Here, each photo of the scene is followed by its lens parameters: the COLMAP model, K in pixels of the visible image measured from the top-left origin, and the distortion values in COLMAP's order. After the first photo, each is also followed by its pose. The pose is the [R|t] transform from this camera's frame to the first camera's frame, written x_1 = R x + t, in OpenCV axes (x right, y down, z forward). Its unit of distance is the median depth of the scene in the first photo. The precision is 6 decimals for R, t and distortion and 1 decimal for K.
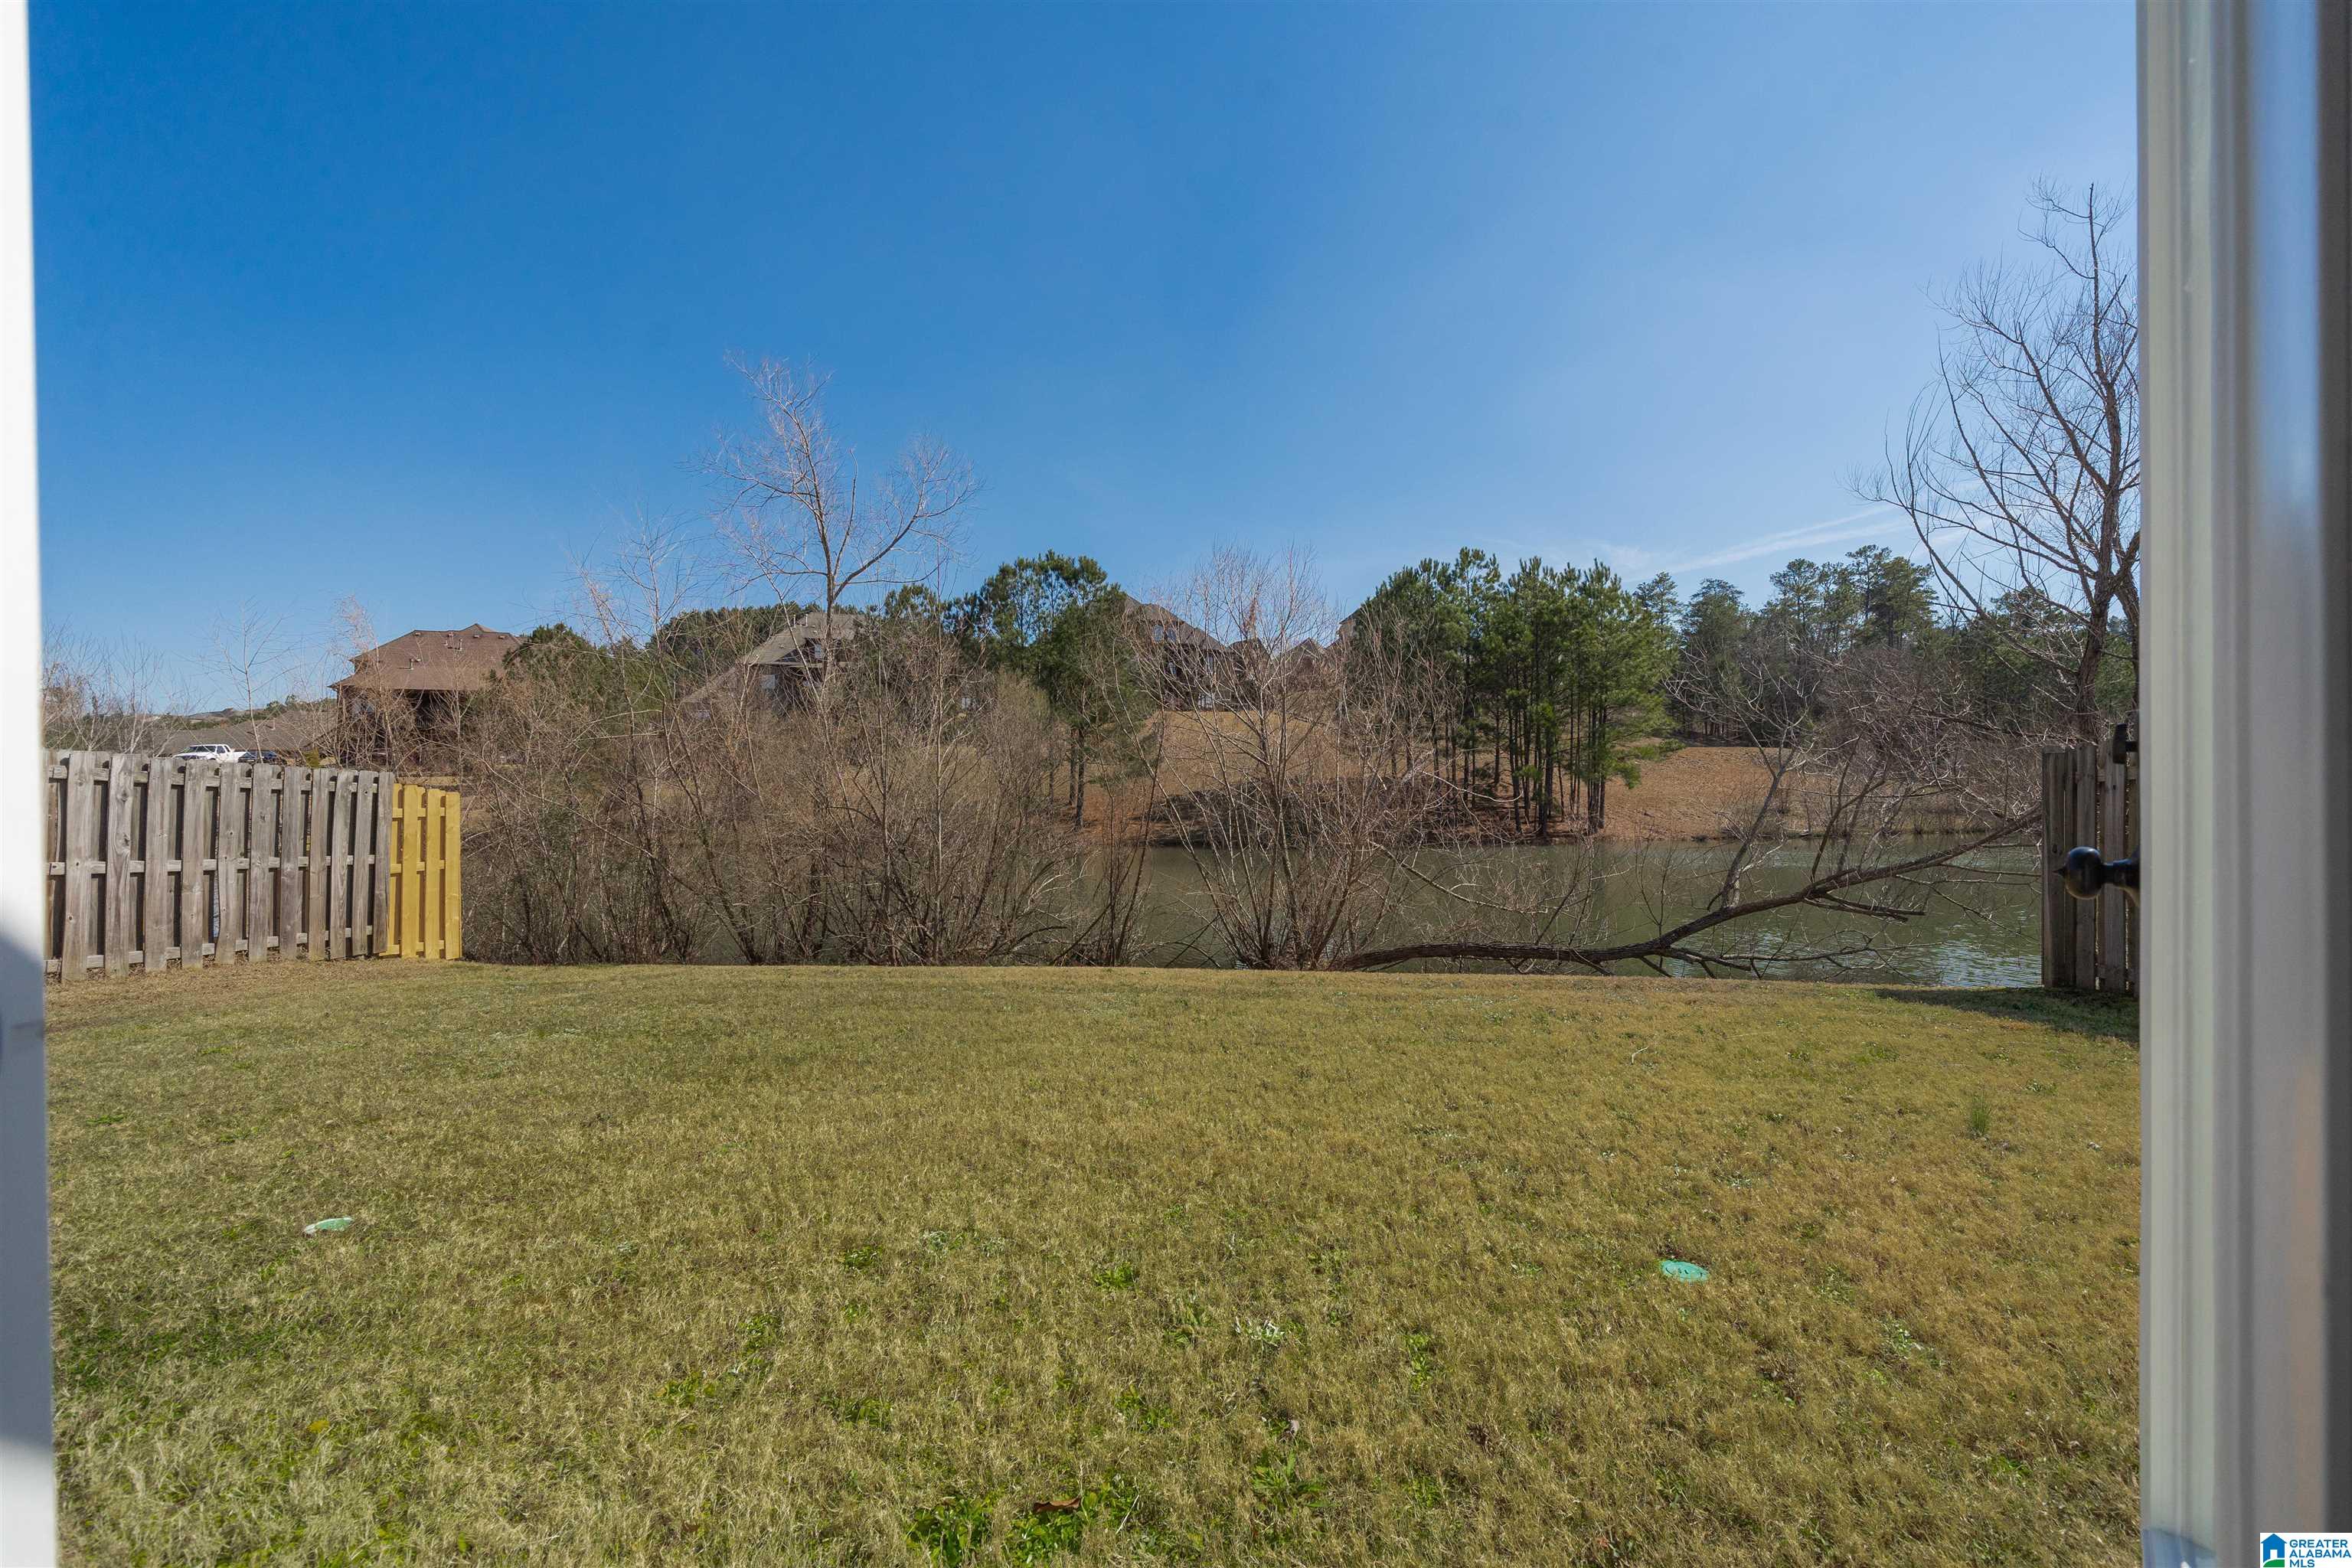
lens RADIAL K [[870.3, 0, 1176.0], [0, 870.3, 784.0], [0, 0, 1]] dist [0.000298, -0.000051]
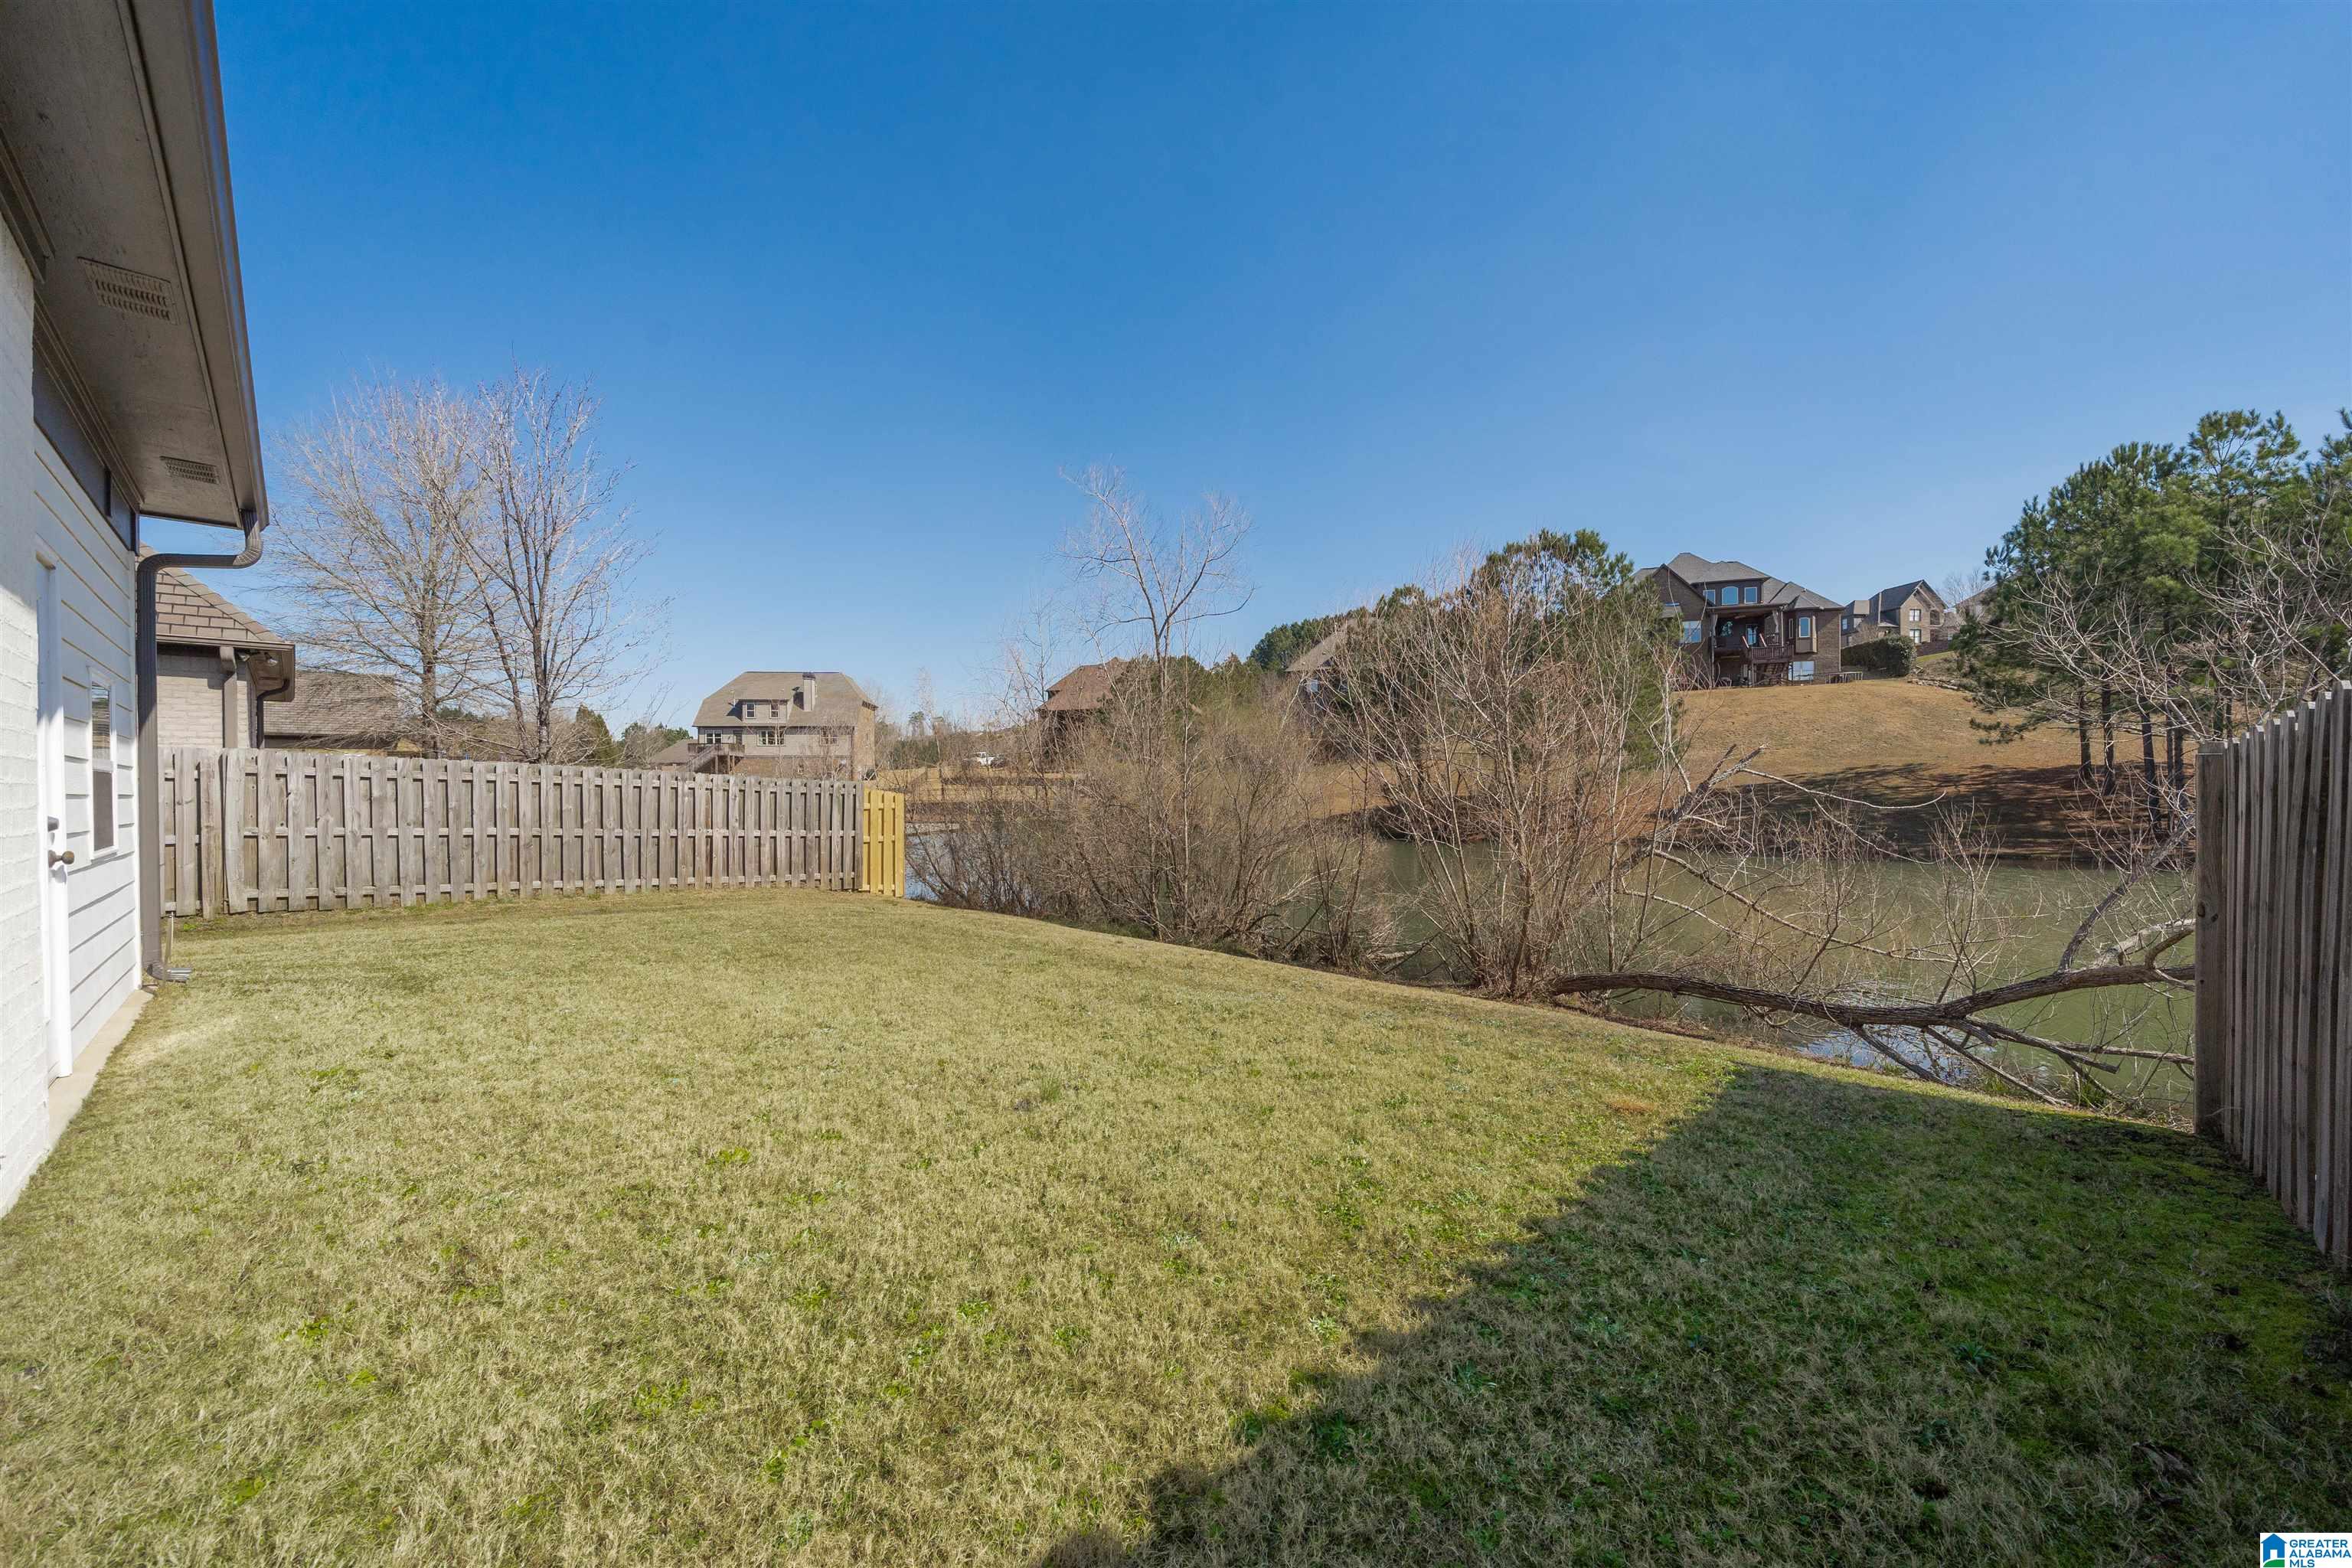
lens RADIAL K [[870.3, 0, 1176.0], [0, 870.3, 784.0], [0, 0, 1]] dist [0.000298, -0.000051]
pose [[0.792662, 0.001691, -0.609659, 0.561766], [0.005491, 0.999936, 0.009912, -0.020698], [0.609637, -0.011204, 0.792602, 0.037291]]
